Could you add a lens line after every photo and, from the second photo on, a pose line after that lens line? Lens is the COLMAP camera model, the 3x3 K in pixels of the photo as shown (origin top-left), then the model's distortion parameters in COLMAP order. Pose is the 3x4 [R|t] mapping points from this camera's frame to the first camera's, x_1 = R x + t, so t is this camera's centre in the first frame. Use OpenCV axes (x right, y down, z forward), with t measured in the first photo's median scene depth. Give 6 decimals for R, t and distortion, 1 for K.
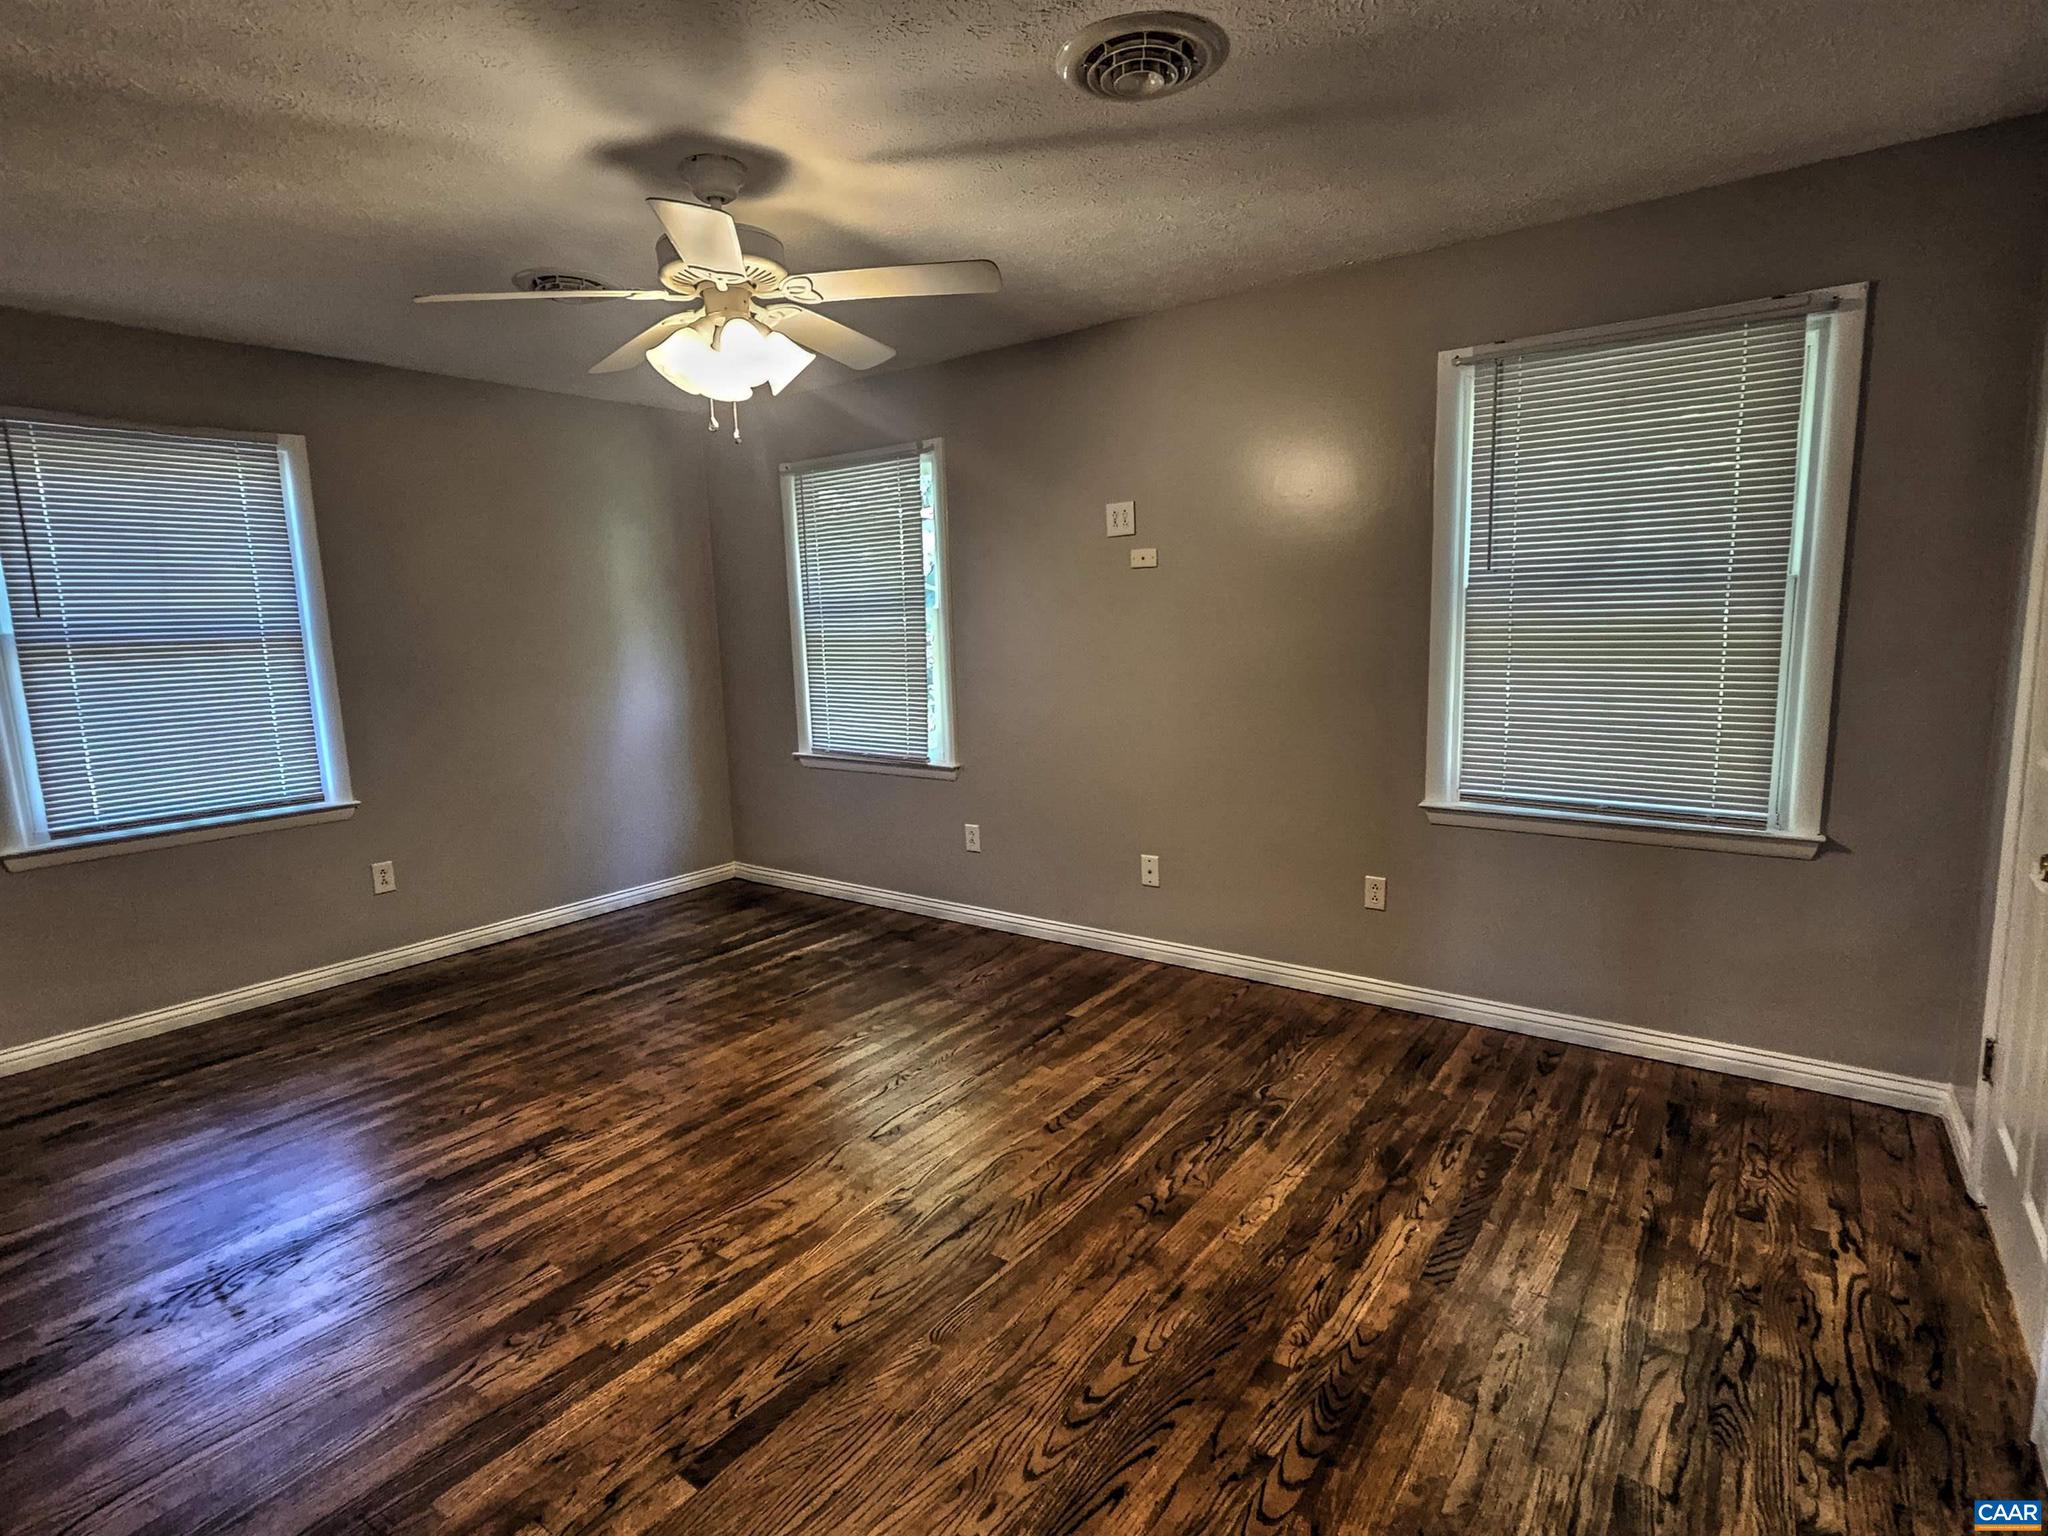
lens RADIAL K [[1008.5, 0, 1024.3], [0, 1008.5, 763.3], [0, 0, 1]] dist [0.002177, 0.000284]
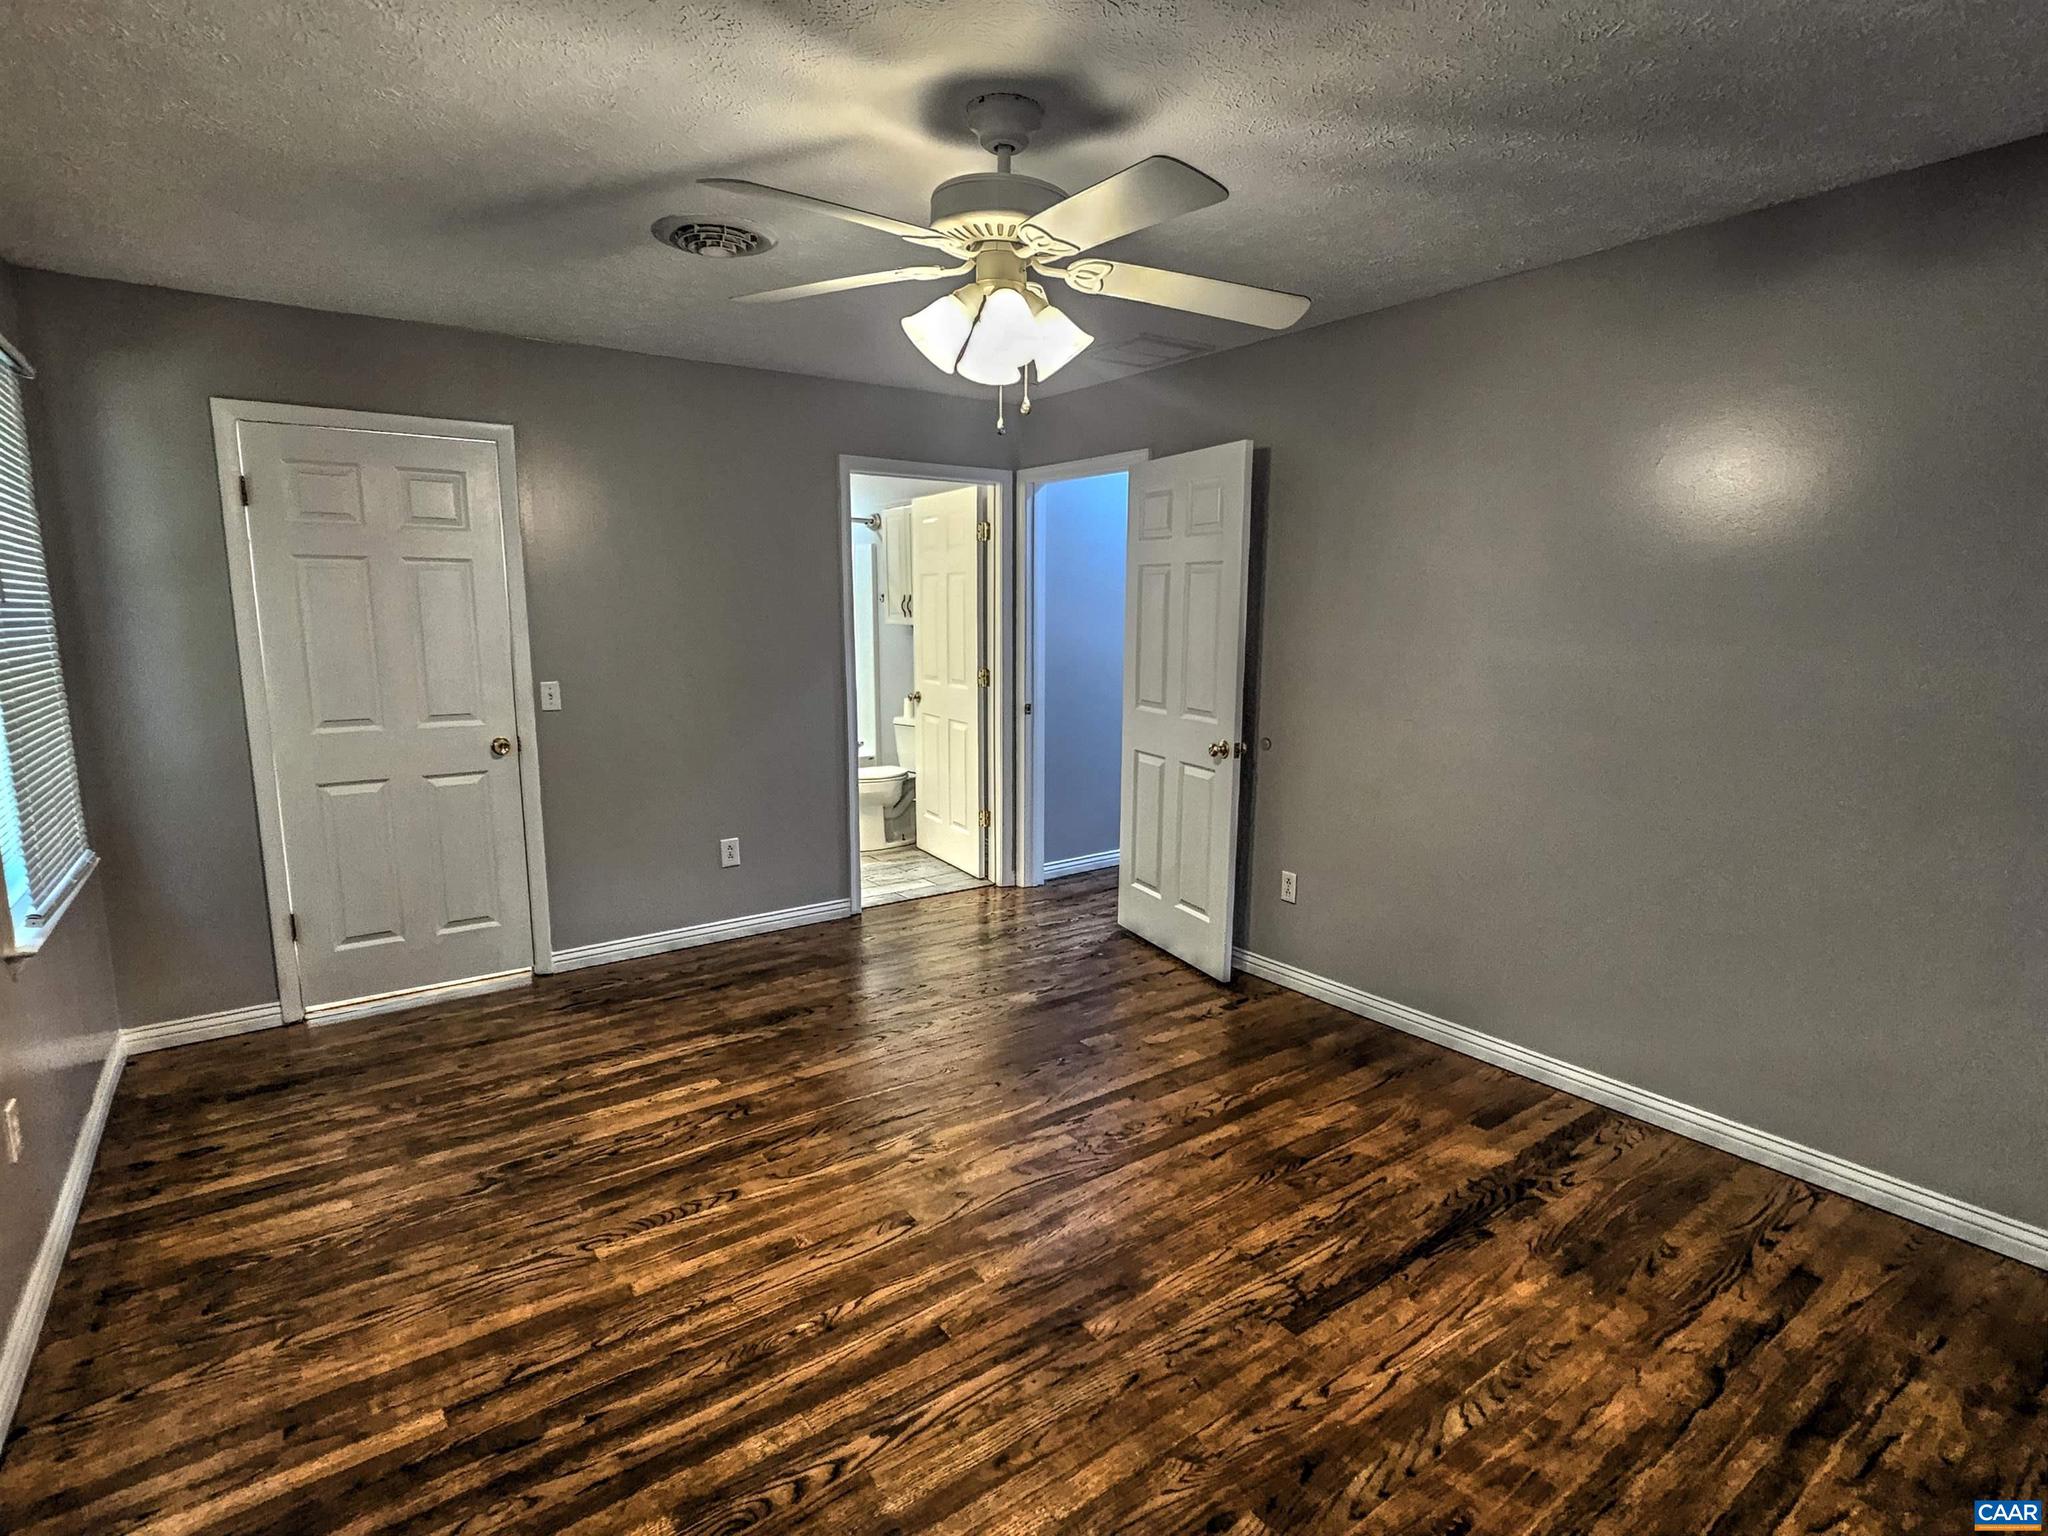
lens RADIAL K [[1008.5, 0, 1027.7], [0, 1008.5, 768.0], [0, 0, 1]] dist [0.002177, 0.000284]
pose [[-0.952171, -0.017253, 0.305077, -0.531562], [0.075548, 0.954117, 0.289747, -0.269785], [-0.296078, 0.298937, -0.907179, 1.725321]]
